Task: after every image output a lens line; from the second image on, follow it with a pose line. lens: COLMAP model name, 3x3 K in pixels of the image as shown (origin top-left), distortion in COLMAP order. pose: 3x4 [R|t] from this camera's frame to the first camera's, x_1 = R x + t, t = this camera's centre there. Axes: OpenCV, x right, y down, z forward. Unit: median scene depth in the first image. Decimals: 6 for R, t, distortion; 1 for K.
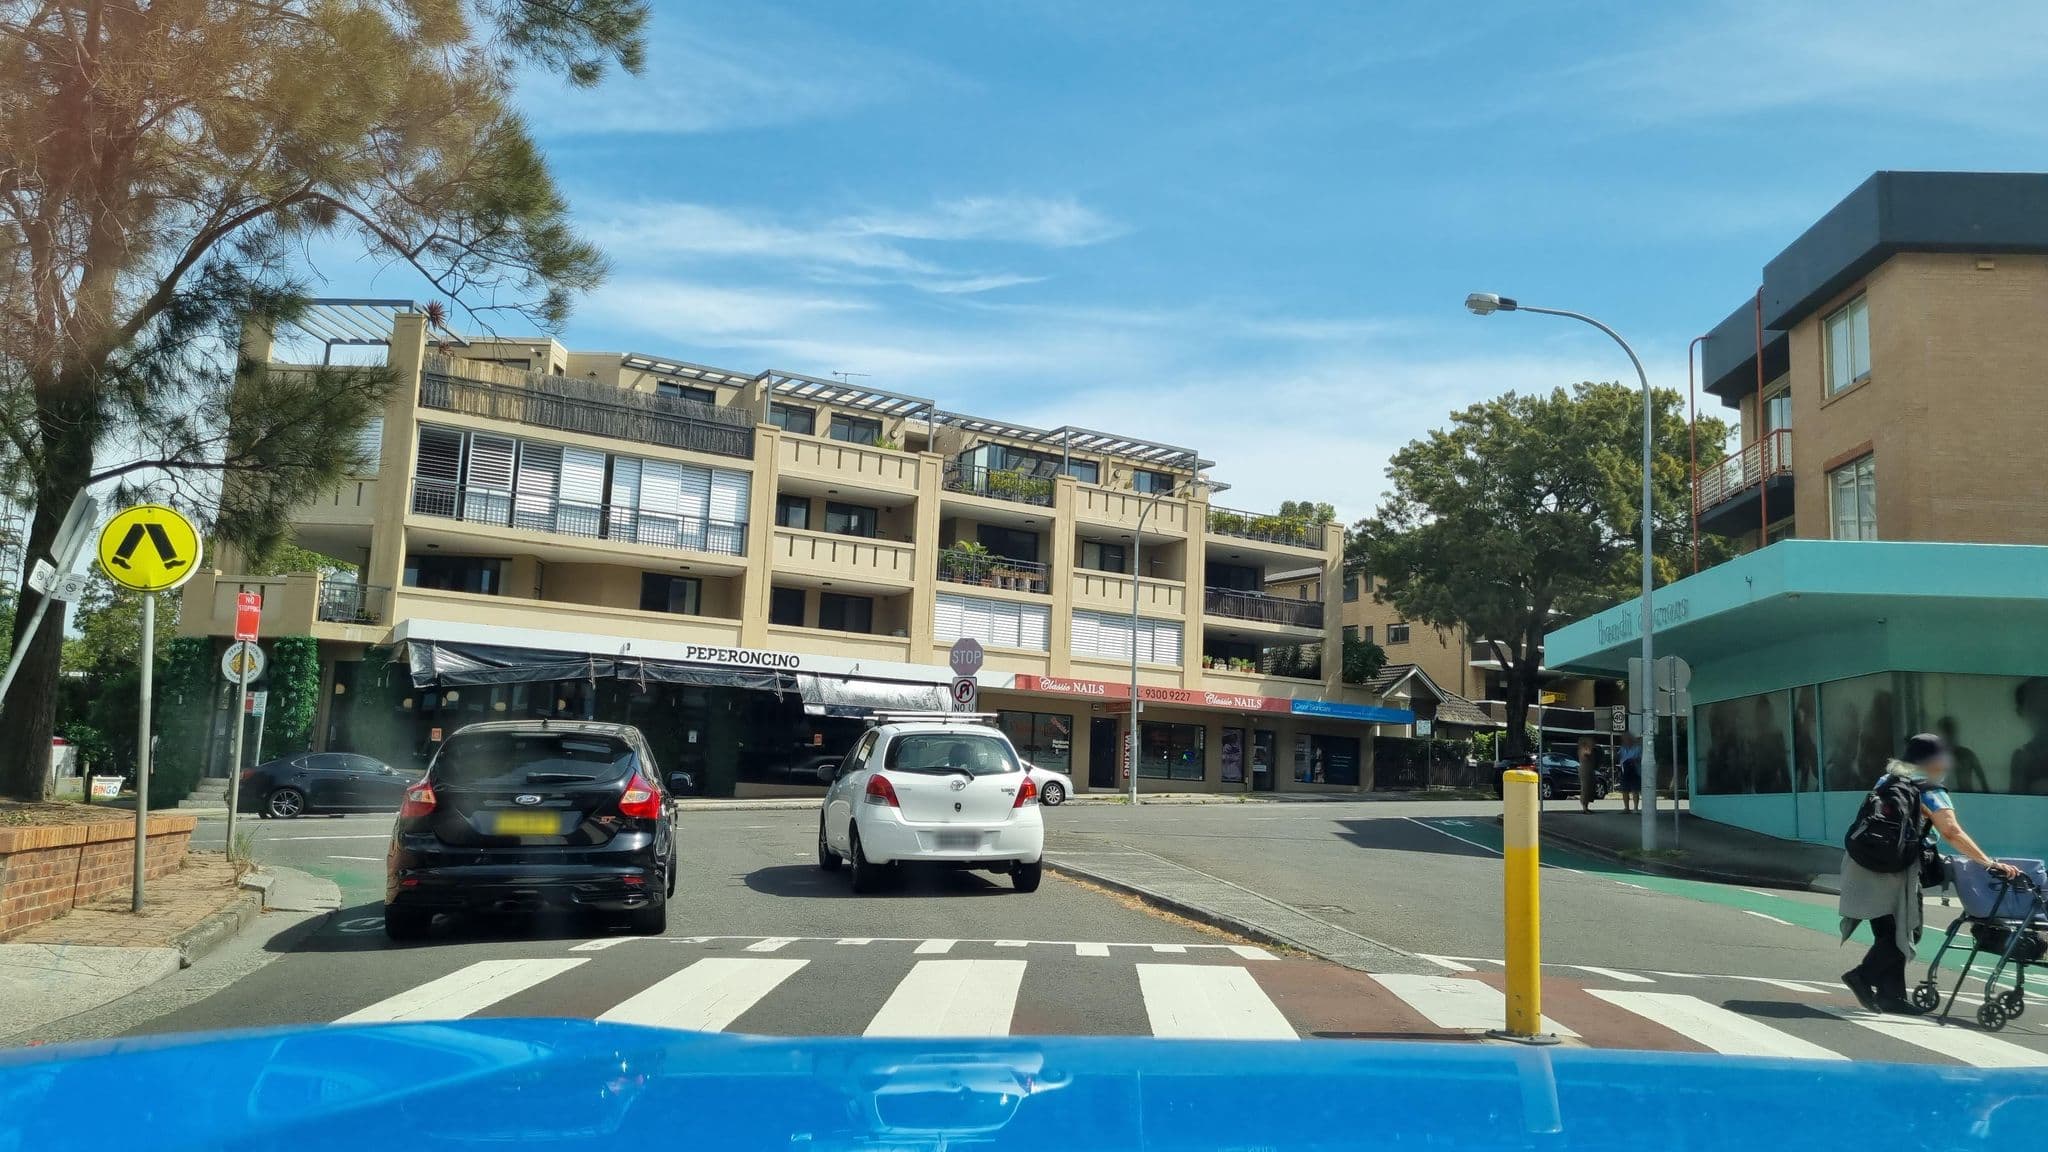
lens RADIAL K [[1477.4, 0, 1031.9], [0, 1477.4, 563.1], [0, 0, 1]] dist [0.052035, -0.011334]
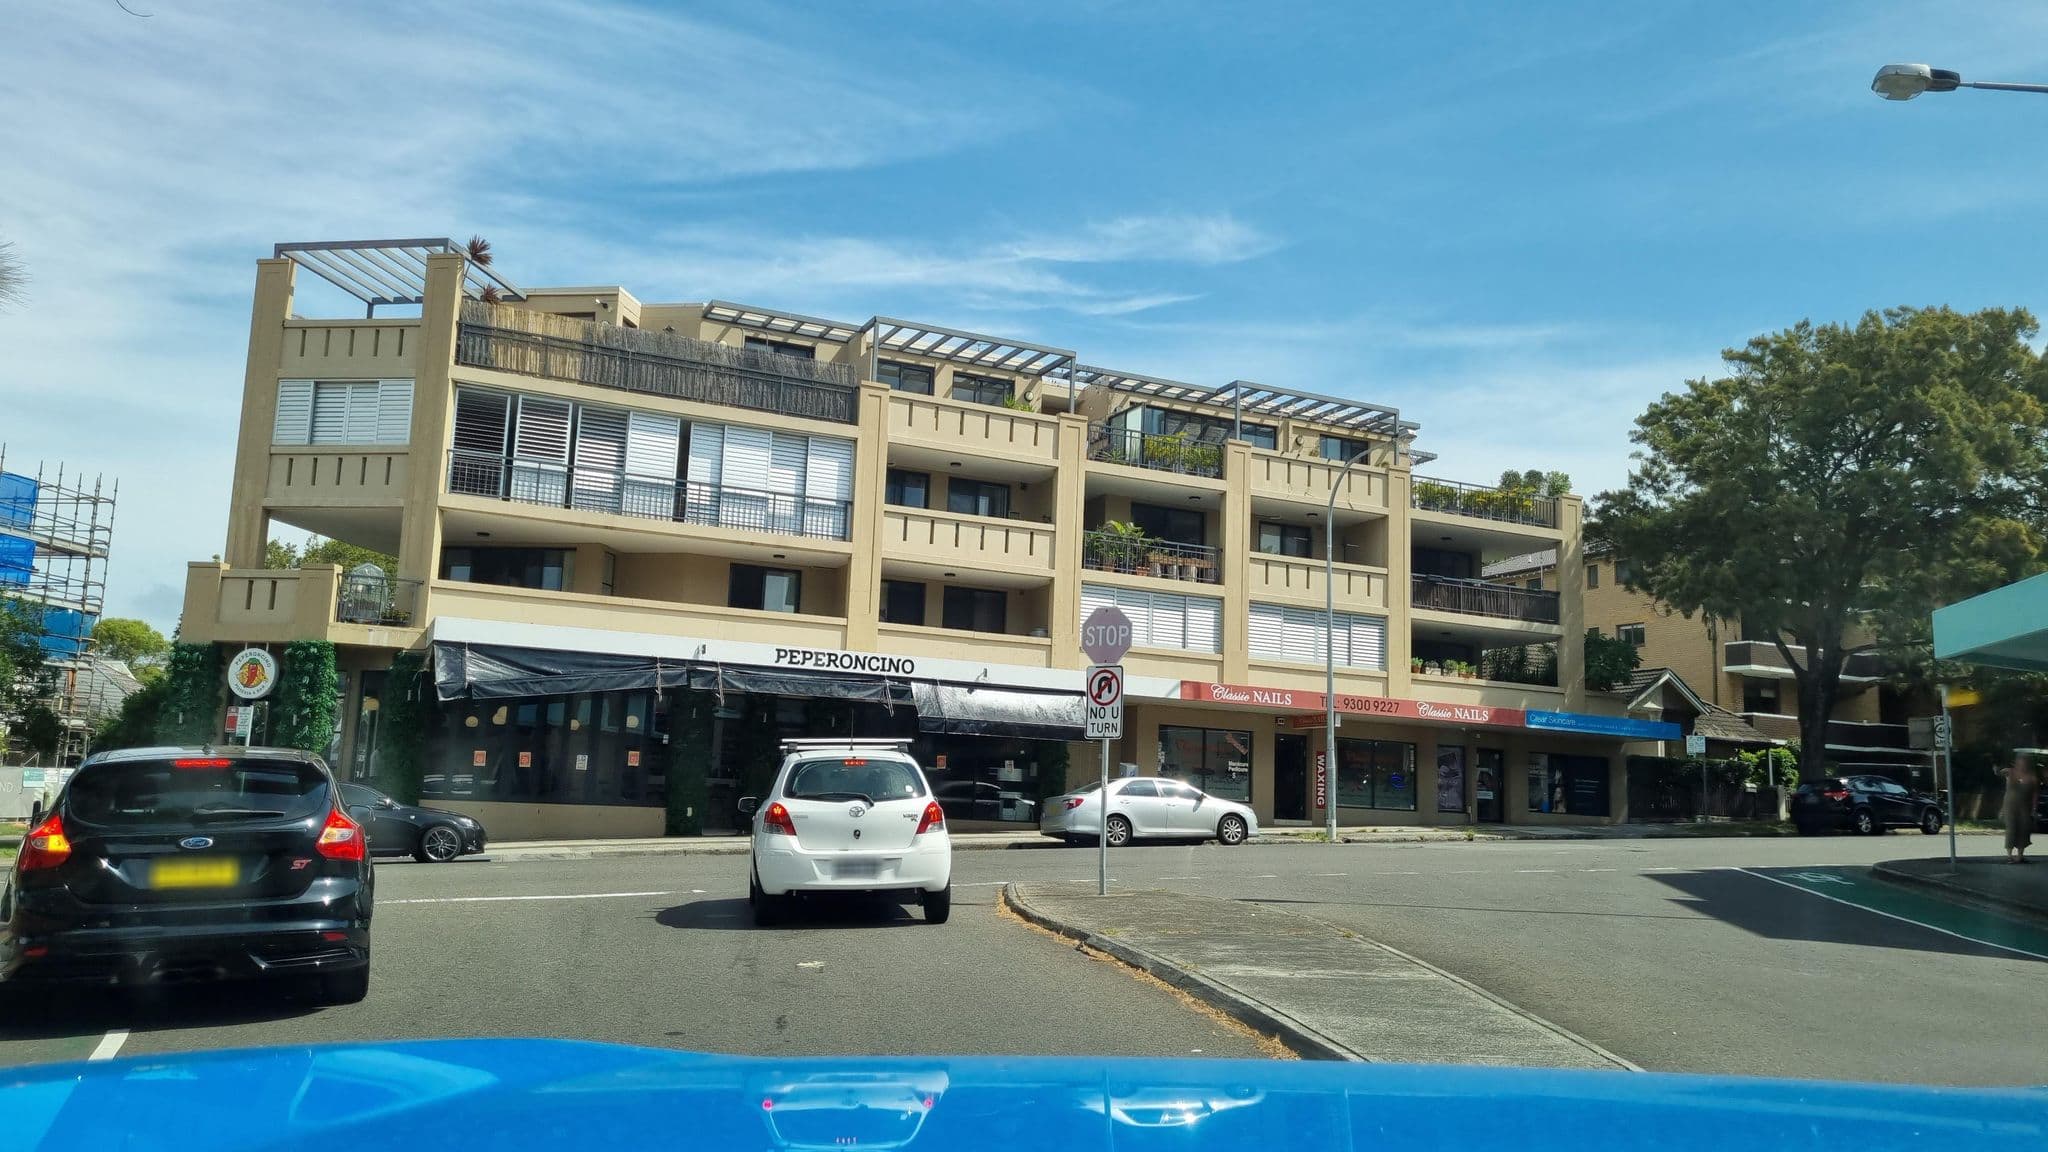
lens RADIAL K [[1477.4, 0, 1014.8], [0, 1477.4, 578.7], [0, 0, 1]] dist [0.052035, -0.011334]
pose [[0.992629, -0.020550, -0.119440, -0.003439], [0.019954, 0.999782, -0.006179, 0.020705], [0.119541, 0.003750, 0.992822, 0.169029]]
